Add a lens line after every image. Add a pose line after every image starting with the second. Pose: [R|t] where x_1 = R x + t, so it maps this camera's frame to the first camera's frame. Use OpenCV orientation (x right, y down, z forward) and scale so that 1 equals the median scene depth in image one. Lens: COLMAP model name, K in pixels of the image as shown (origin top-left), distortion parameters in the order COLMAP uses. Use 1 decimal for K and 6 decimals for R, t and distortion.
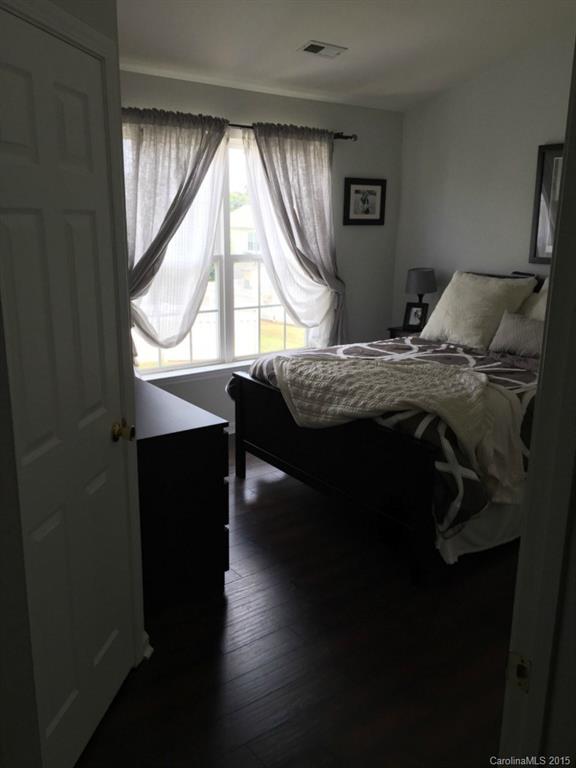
lens RADIAL K [[655.6, 0, 288.0], [0, 655.6, 384.0], [0, 0, 1]] dist [0.079152, -0.113413]
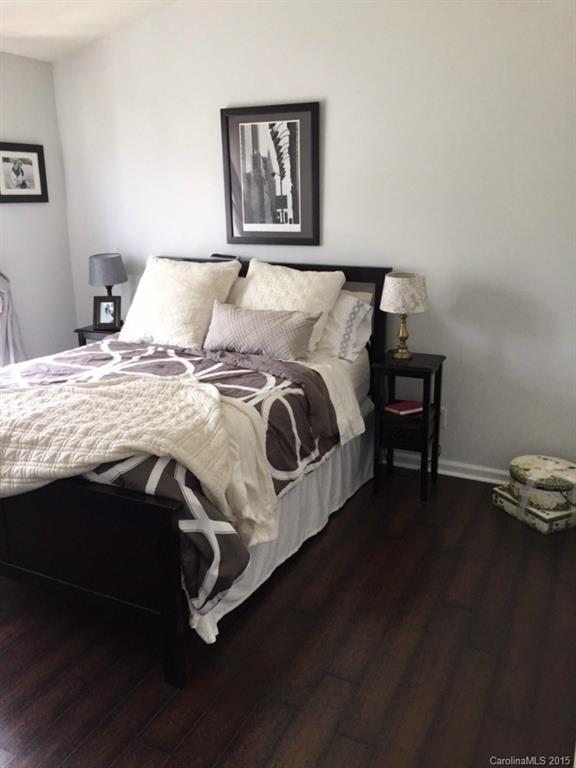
lens RADIAL K [[655.6, 0, 288.0], [0, 655.6, 384.0], [0, 0, 1]] dist [0.079152, -0.113413]
pose [[0.884533, -0.143319, 0.443917, 0.020744], [0.128327, 0.989676, 0.063818, -0.057266], [-0.448480, 0.000518, 0.893793, 0.234915]]
